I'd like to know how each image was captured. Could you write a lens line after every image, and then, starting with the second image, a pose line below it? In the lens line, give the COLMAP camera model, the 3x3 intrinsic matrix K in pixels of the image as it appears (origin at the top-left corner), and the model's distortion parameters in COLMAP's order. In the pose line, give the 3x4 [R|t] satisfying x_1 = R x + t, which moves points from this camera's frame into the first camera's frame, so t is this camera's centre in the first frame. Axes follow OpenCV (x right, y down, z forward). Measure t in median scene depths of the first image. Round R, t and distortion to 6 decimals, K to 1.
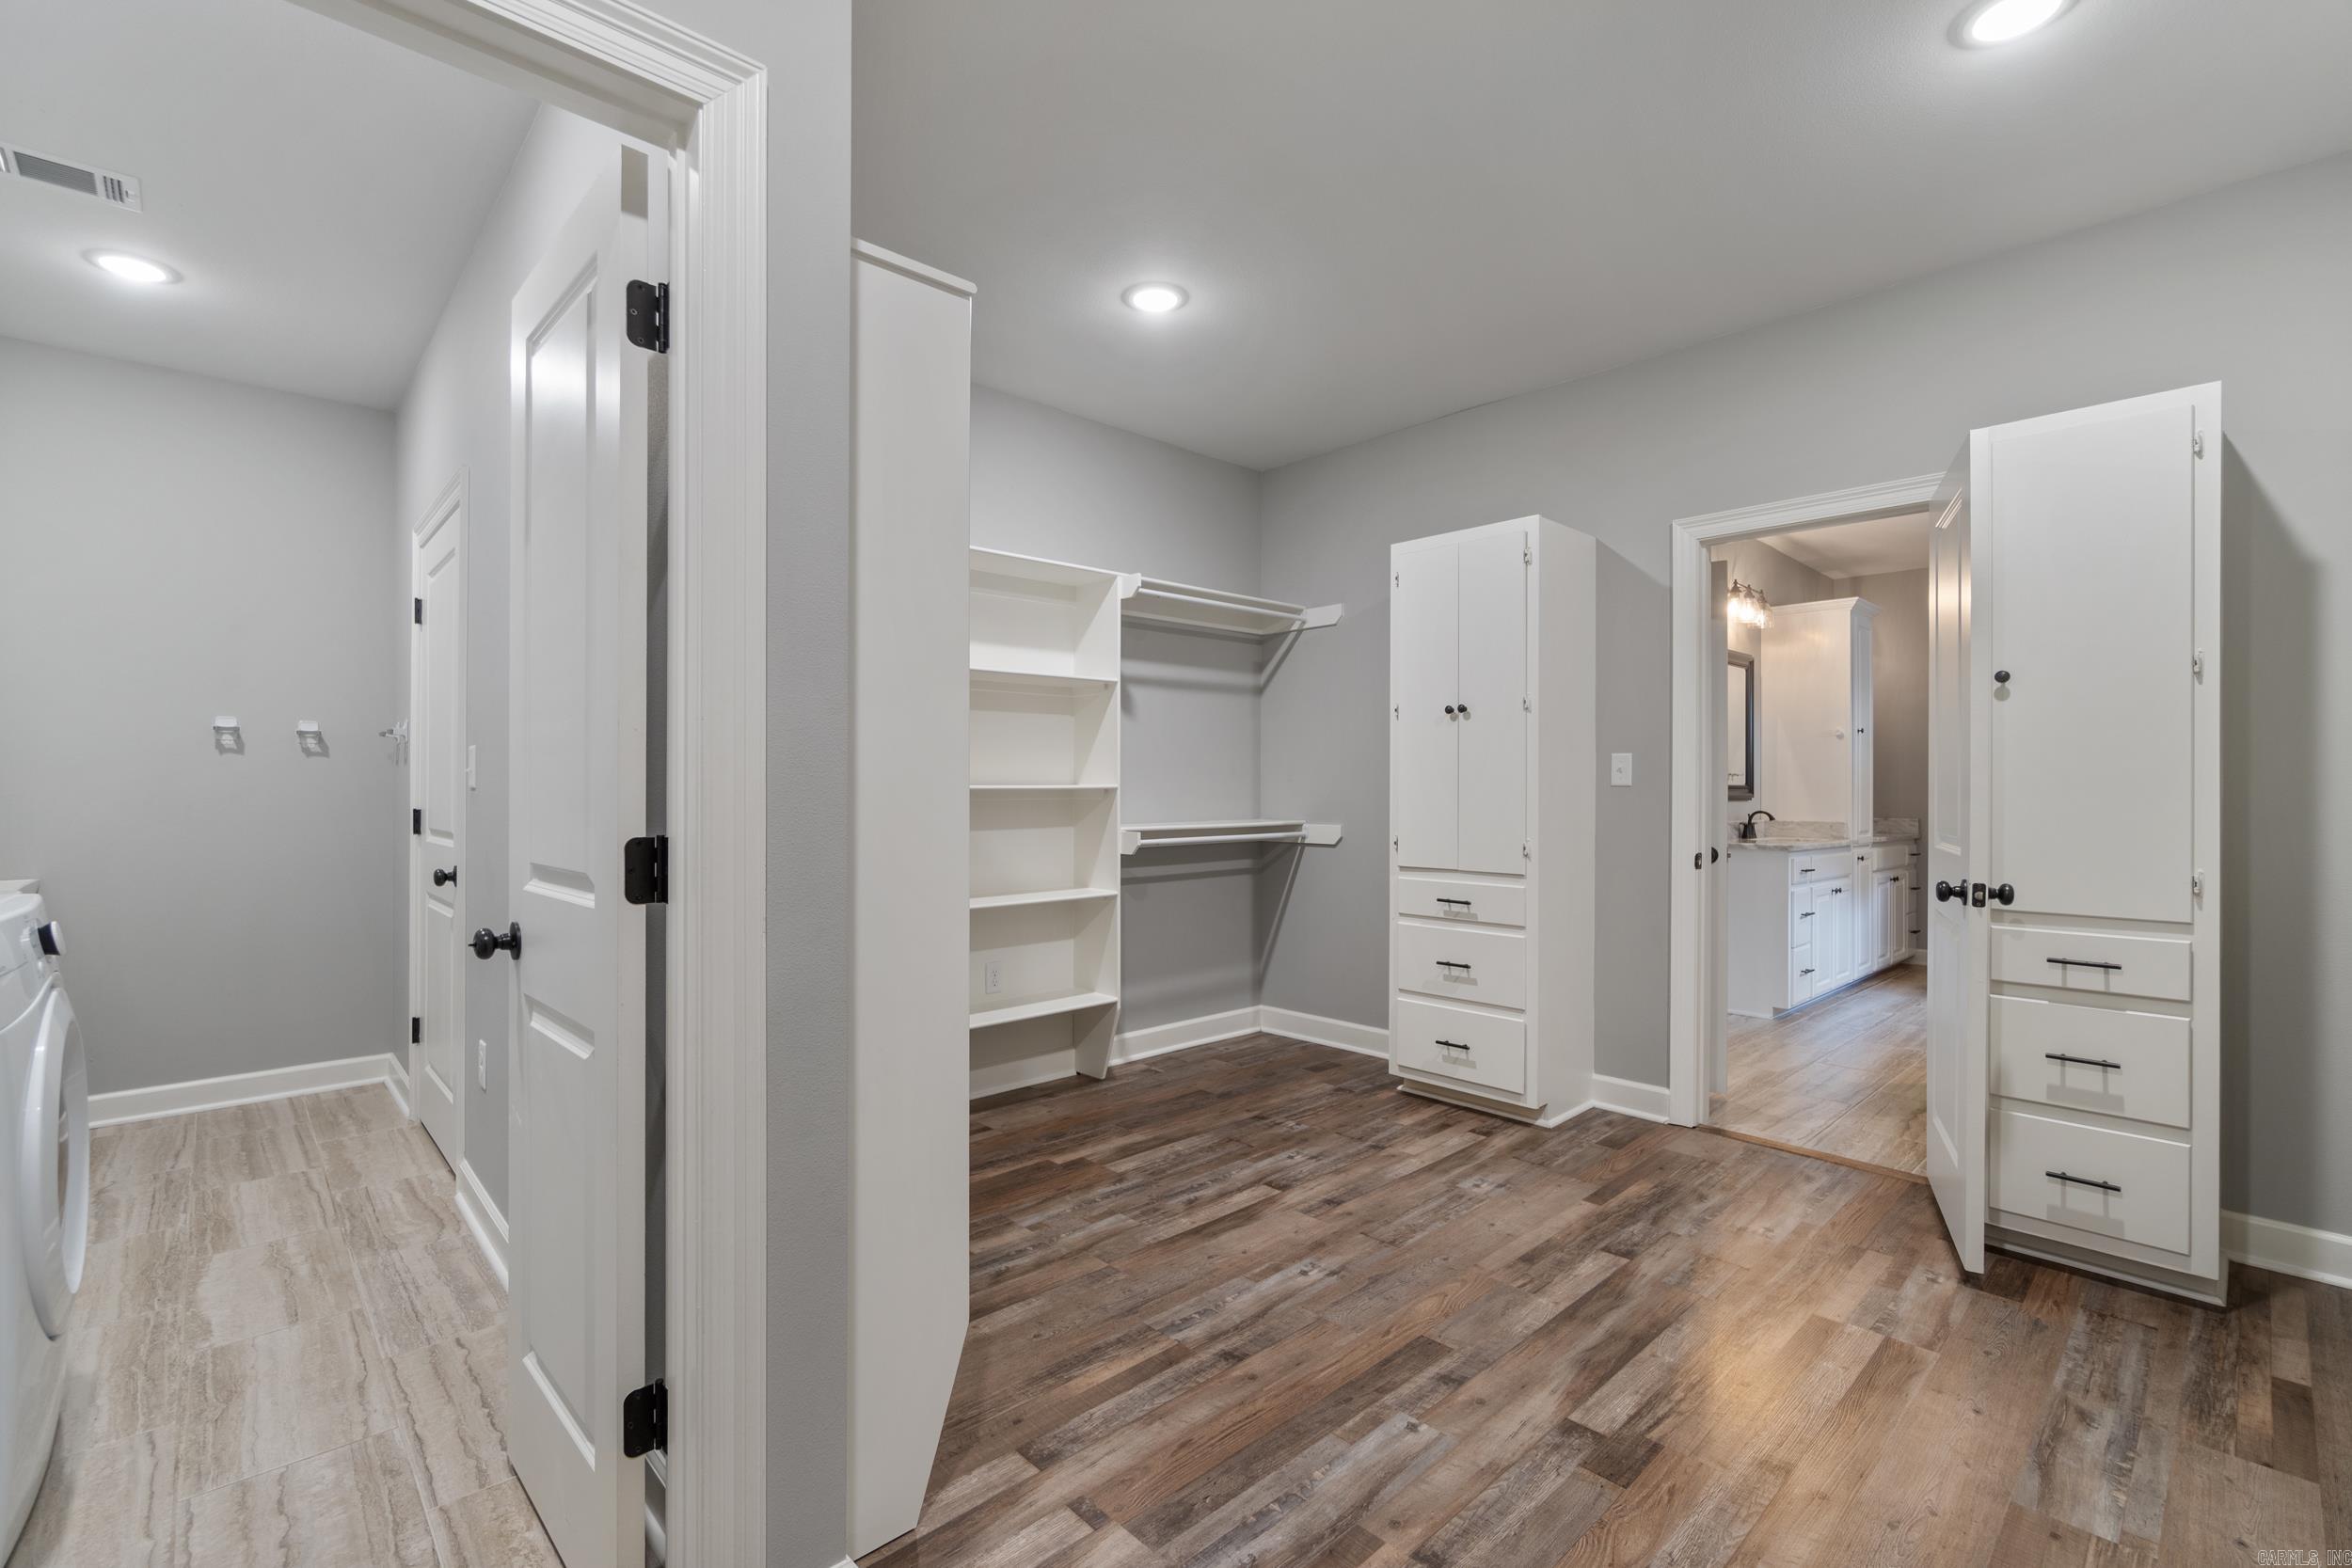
lens RADIAL K [[1028.3, 0, 1169.0], [0, 1028.3, 782.1], [0, 0, 1]] dist [-0.006730, 0.000864]
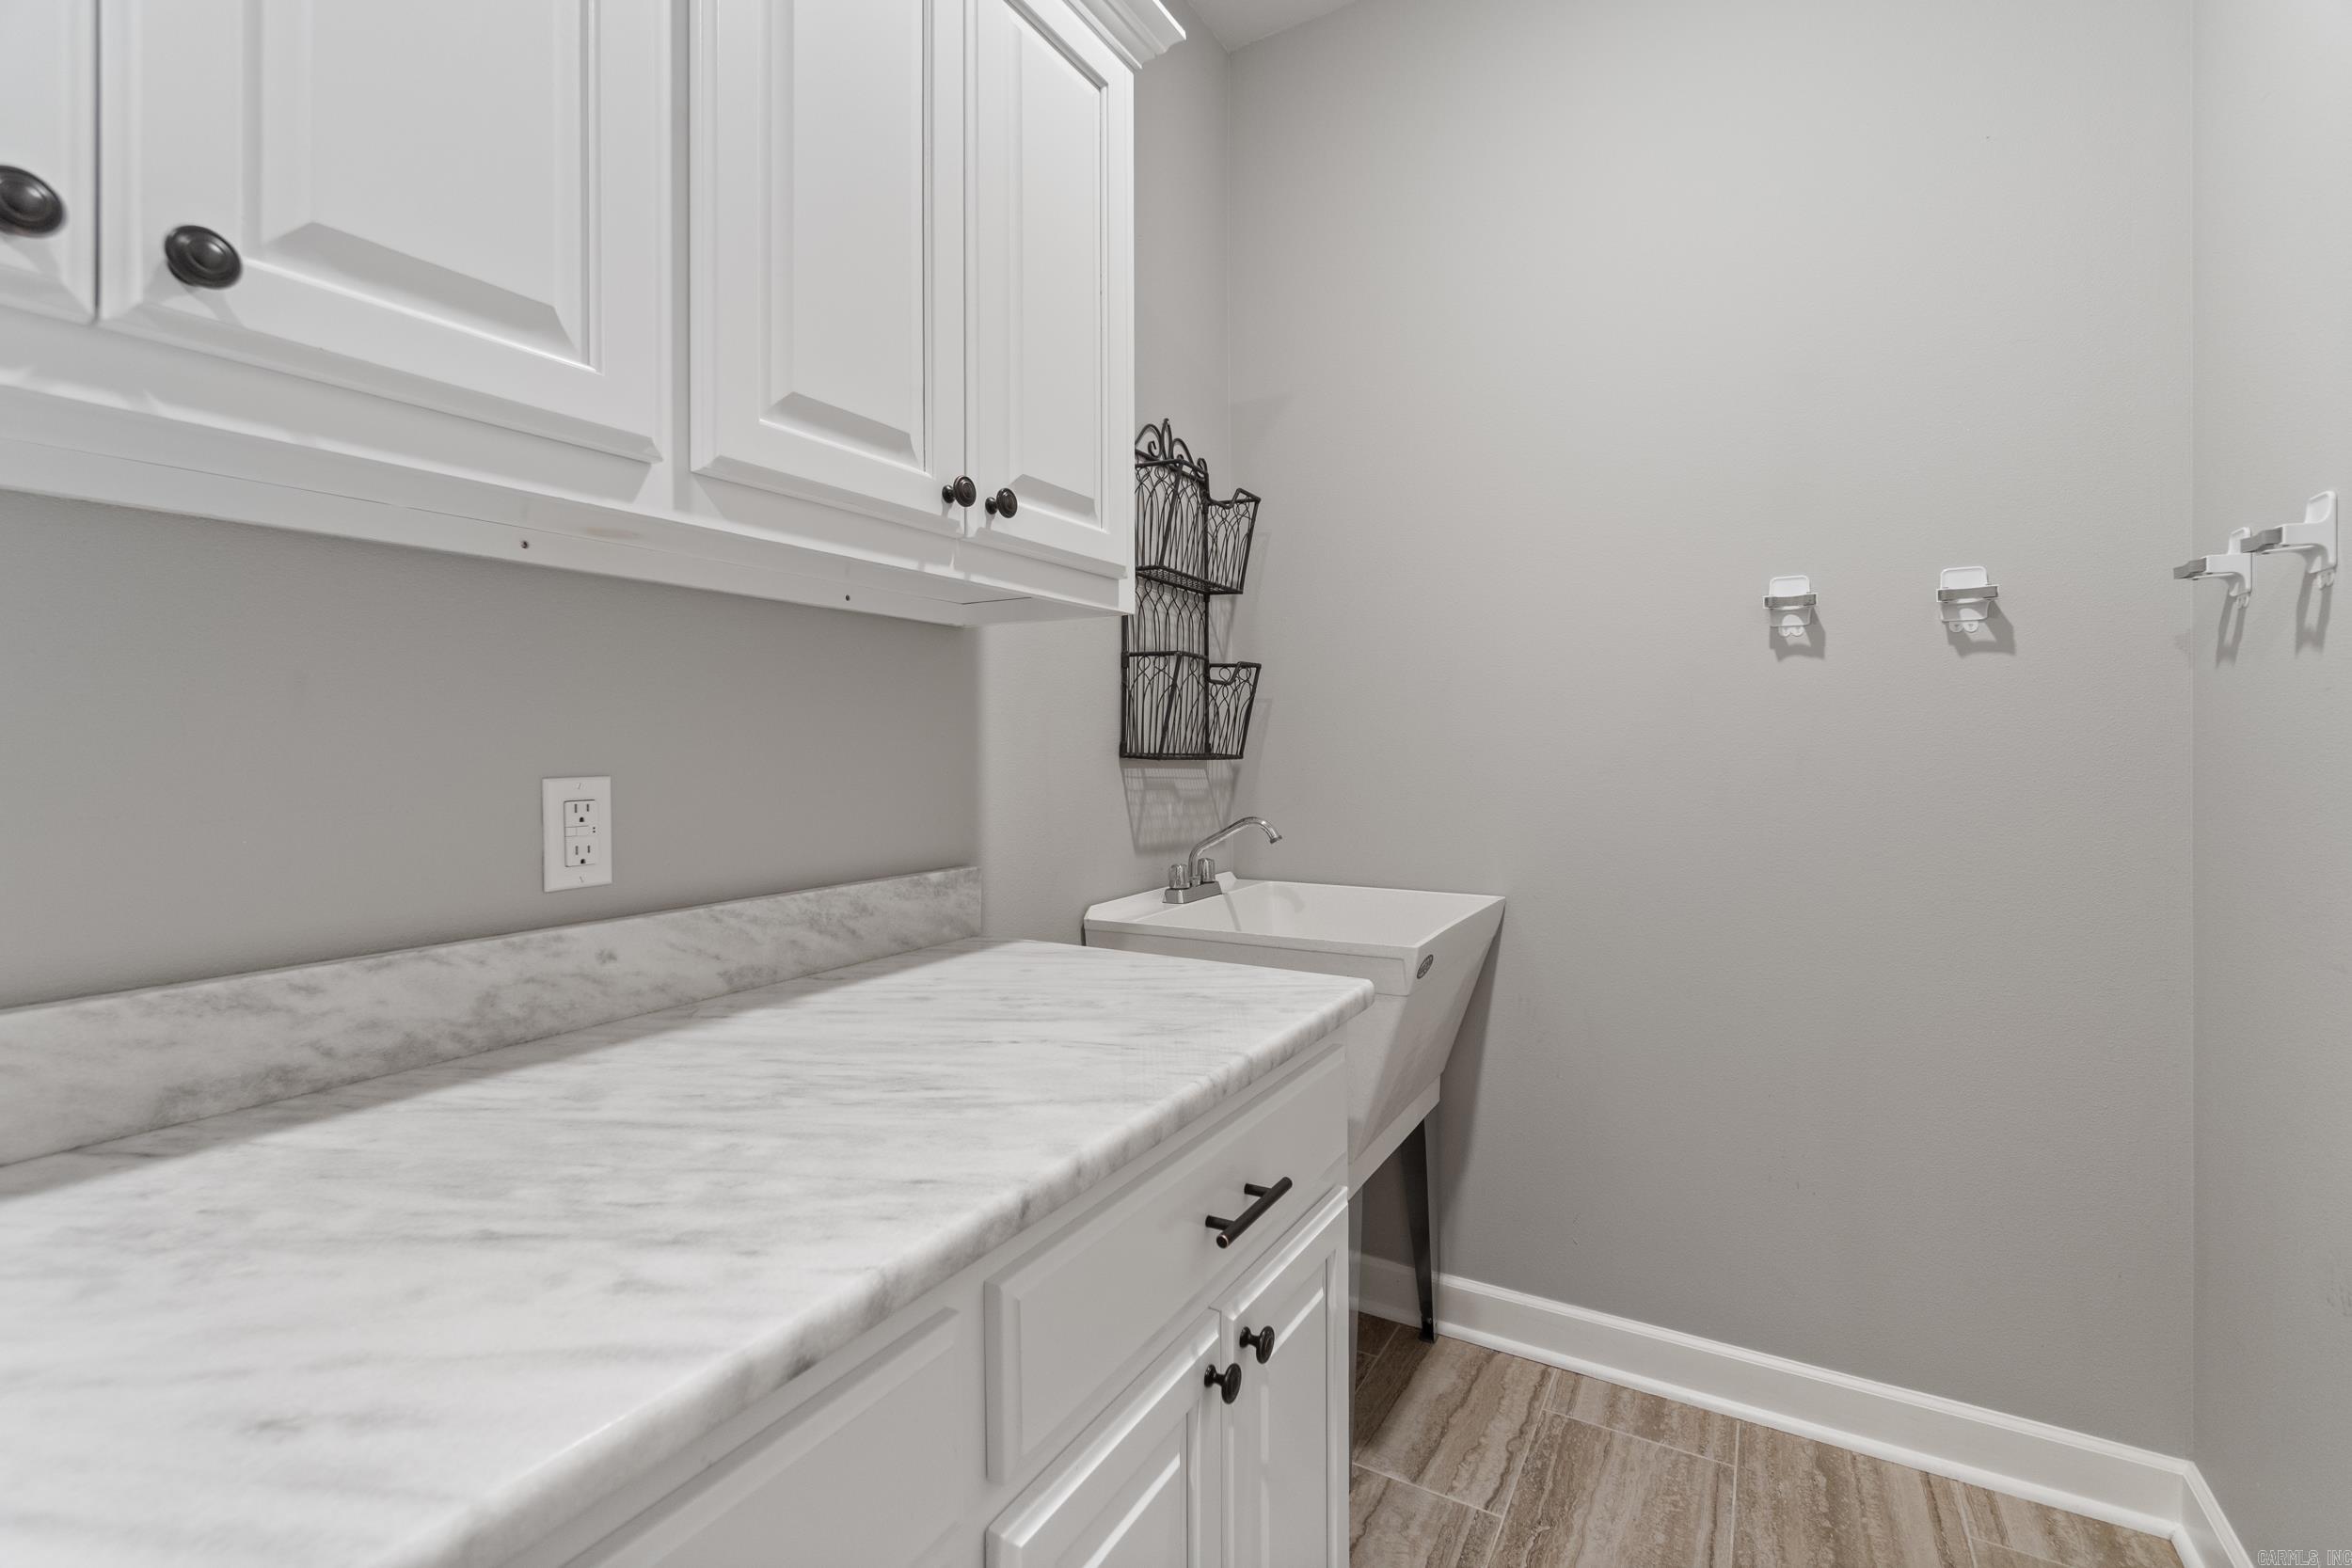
lens RADIAL K [[1028.3, 0, 1169.4], [0, 1028.3, 767.3], [0, 0, 1]] dist [-0.006730, 0.000864]
pose [[0.290324, -0.000105, -0.956928, -0.553892], [0.011679, 0.999926, 0.003434, 0.015410], [0.956857, -0.012173, 0.290304, 0.590982]]
